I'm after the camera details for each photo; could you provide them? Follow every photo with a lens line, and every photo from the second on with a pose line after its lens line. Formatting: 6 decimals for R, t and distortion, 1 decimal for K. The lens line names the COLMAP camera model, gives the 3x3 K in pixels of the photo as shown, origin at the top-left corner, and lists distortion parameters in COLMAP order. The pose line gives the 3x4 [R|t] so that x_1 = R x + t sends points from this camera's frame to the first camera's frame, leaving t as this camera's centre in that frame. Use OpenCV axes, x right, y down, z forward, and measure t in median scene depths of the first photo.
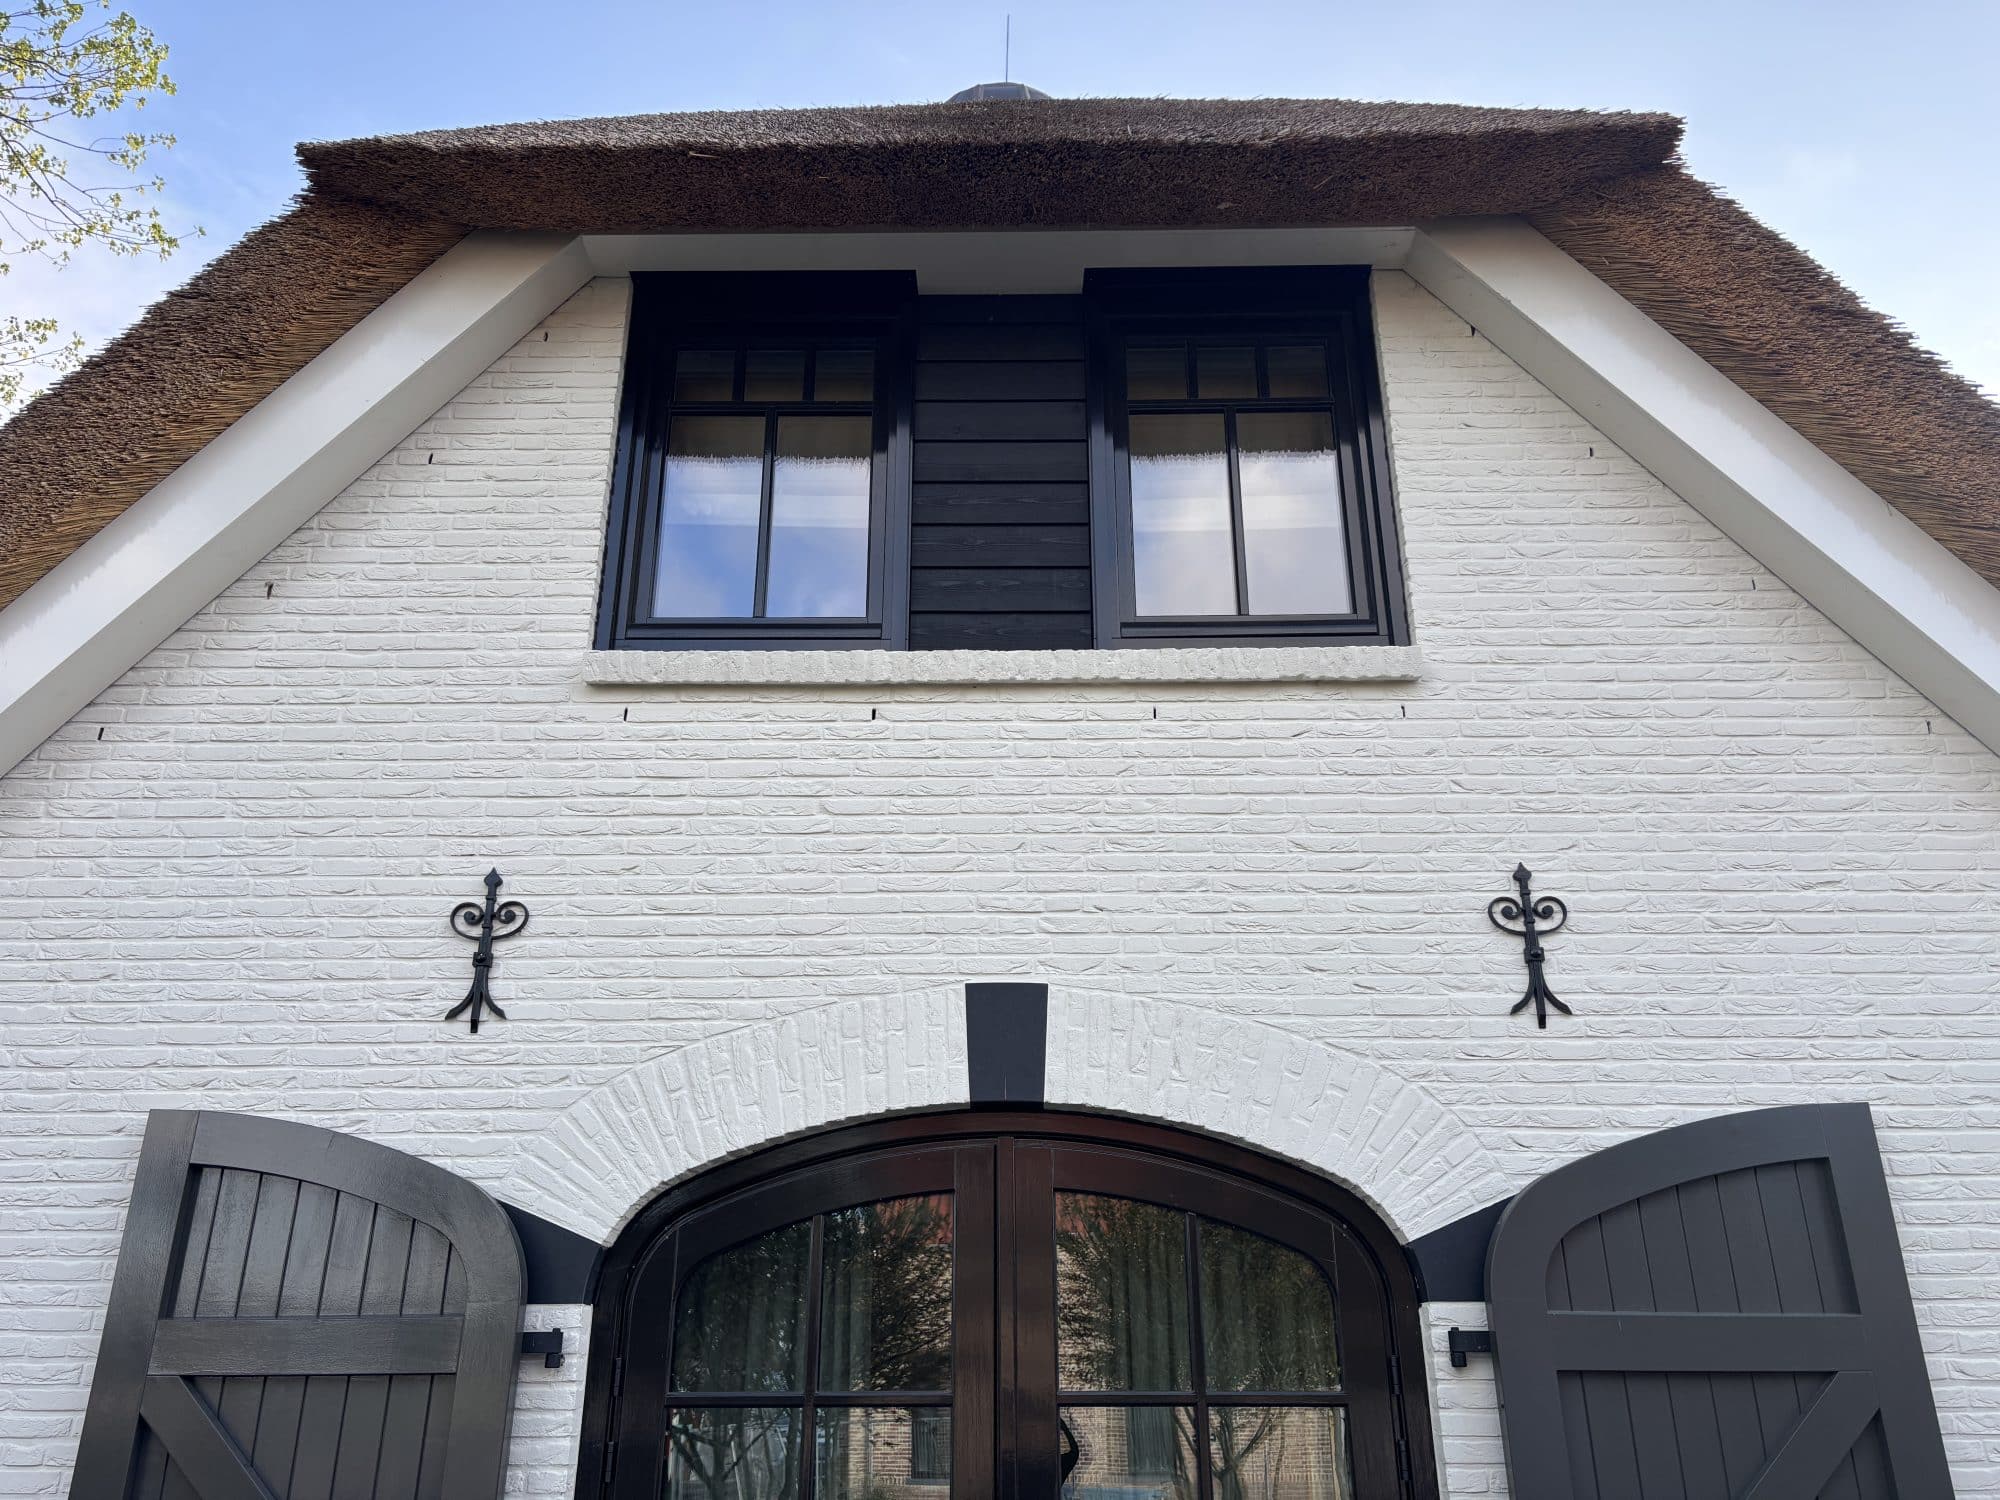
lens RADIAL K [[1527.1, 0, 995.9], [0, 1527.1, 738.2], [0, 0, 1]] dist [0.071452, -0.073710]
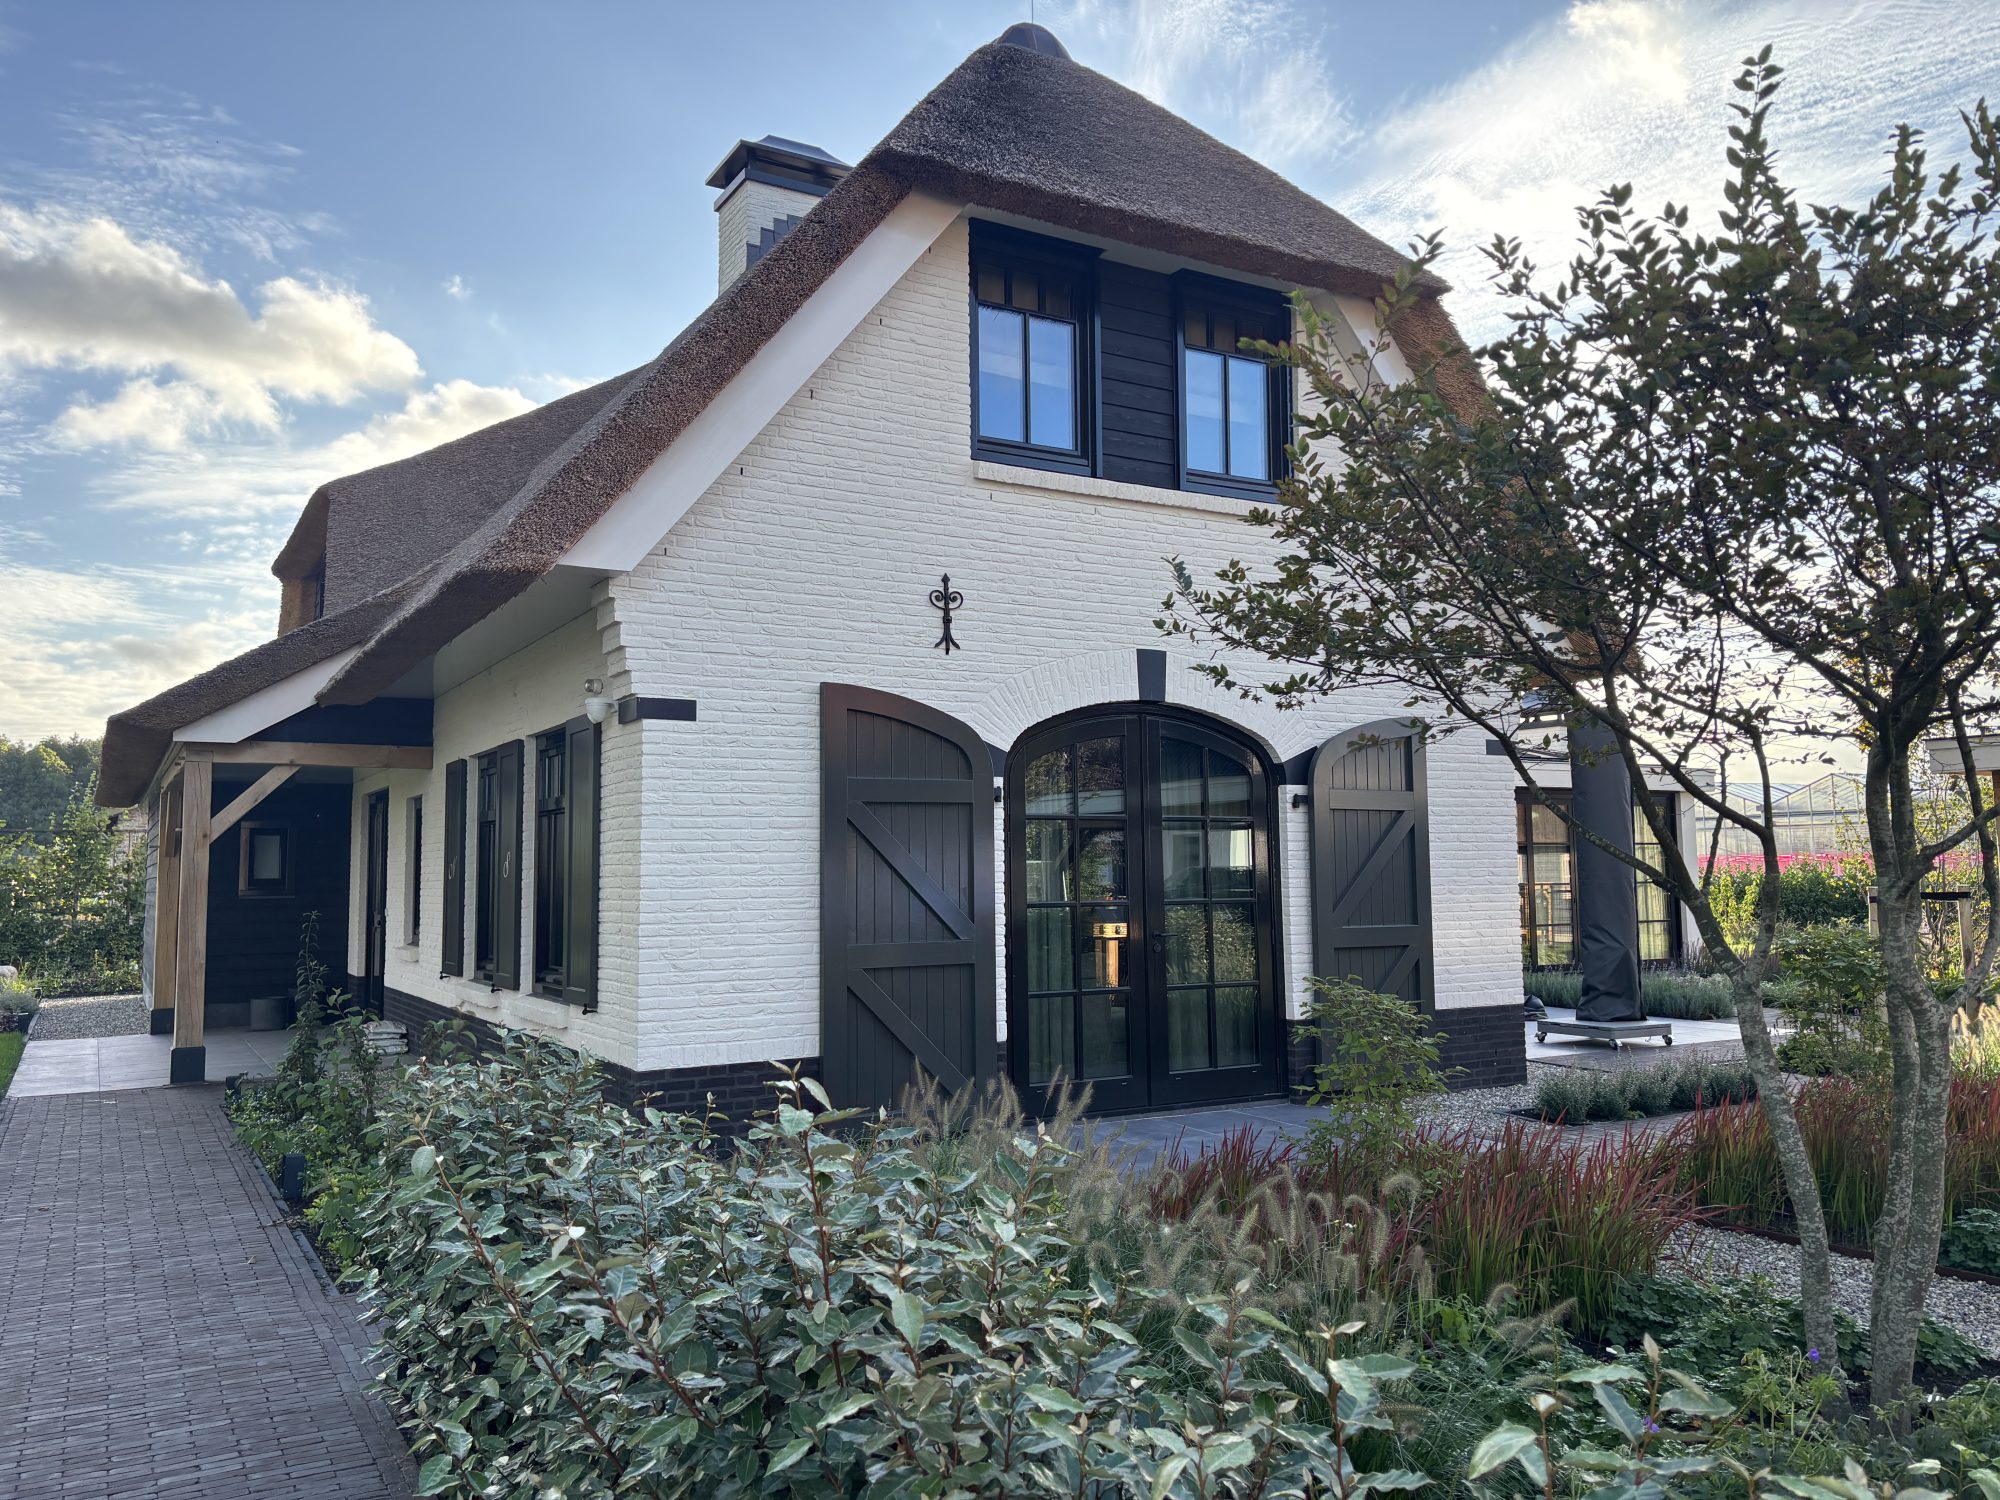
lens RADIAL K [[1527.1, 0, 999.3], [0, 1527.1, 752.6], [0, 0, 1]] dist [0.071452, -0.073710]
pose [[0.849848, 0.033687, 0.525949, -1.378116], [-0.197781, 0.945403, 0.259028, -0.236480], [-0.488508, -0.324157, 0.810112, -0.765178]]
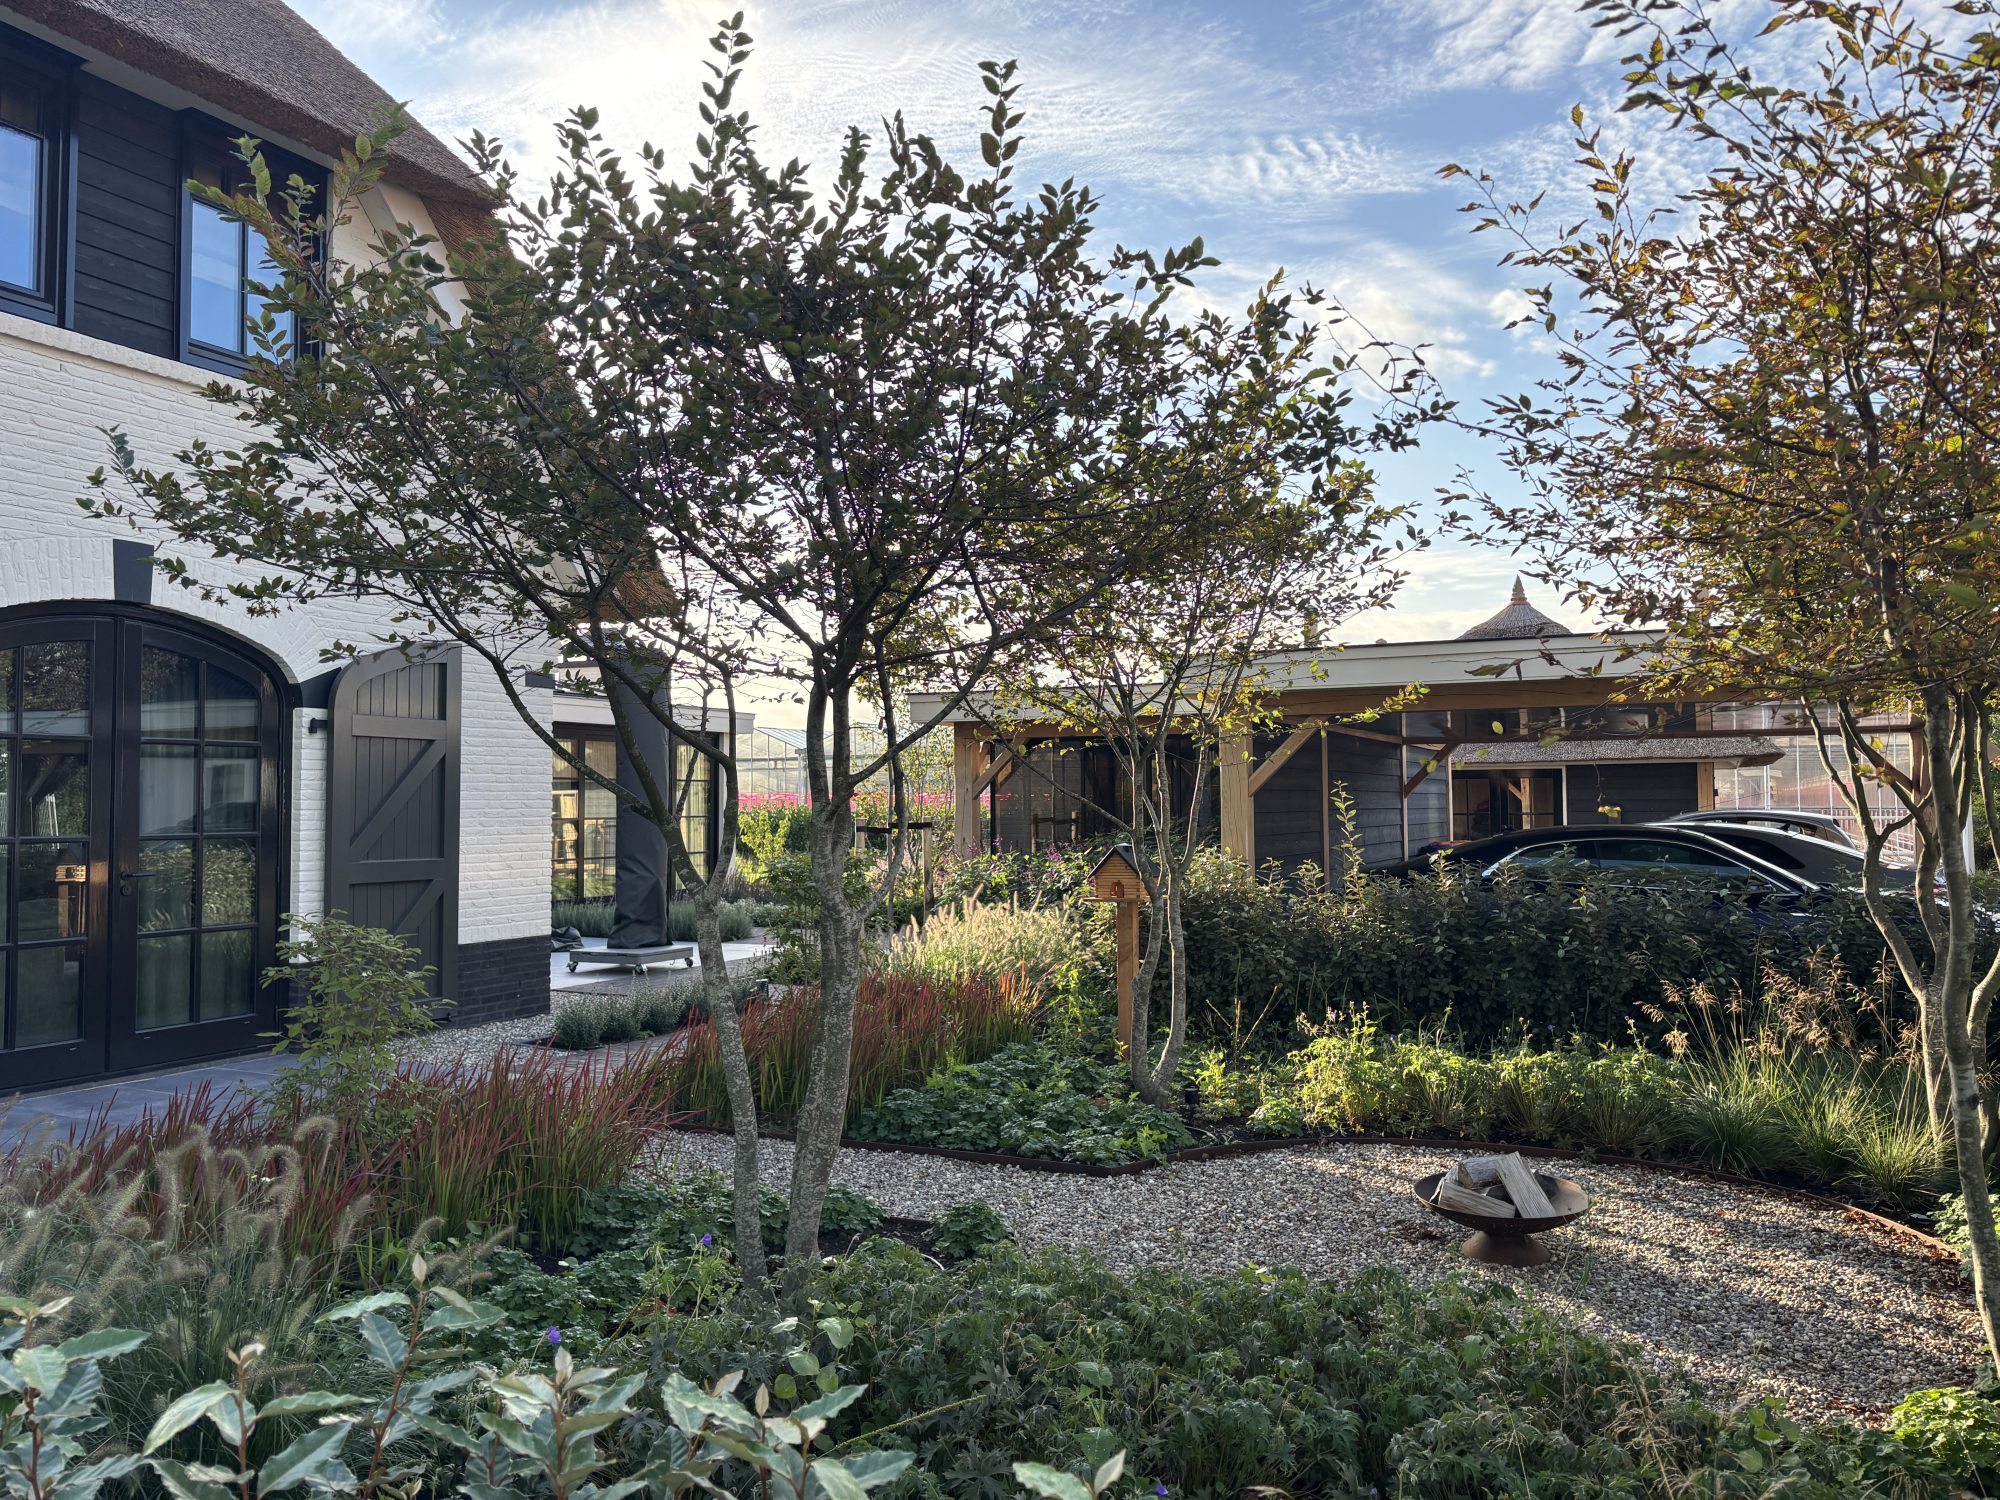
lens RADIAL K [[1527.1, 0, 1008.6], [0, 1527.1, 745.9], [0, 0, 1]] dist [0.071452, -0.073710]
pose [[0.412613, 0.034332, 0.910259, -1.322901], [-0.354701, 0.926473, 0.125839, -0.241217], [-0.839010, -0.374793, 0.394452, -0.794414]]
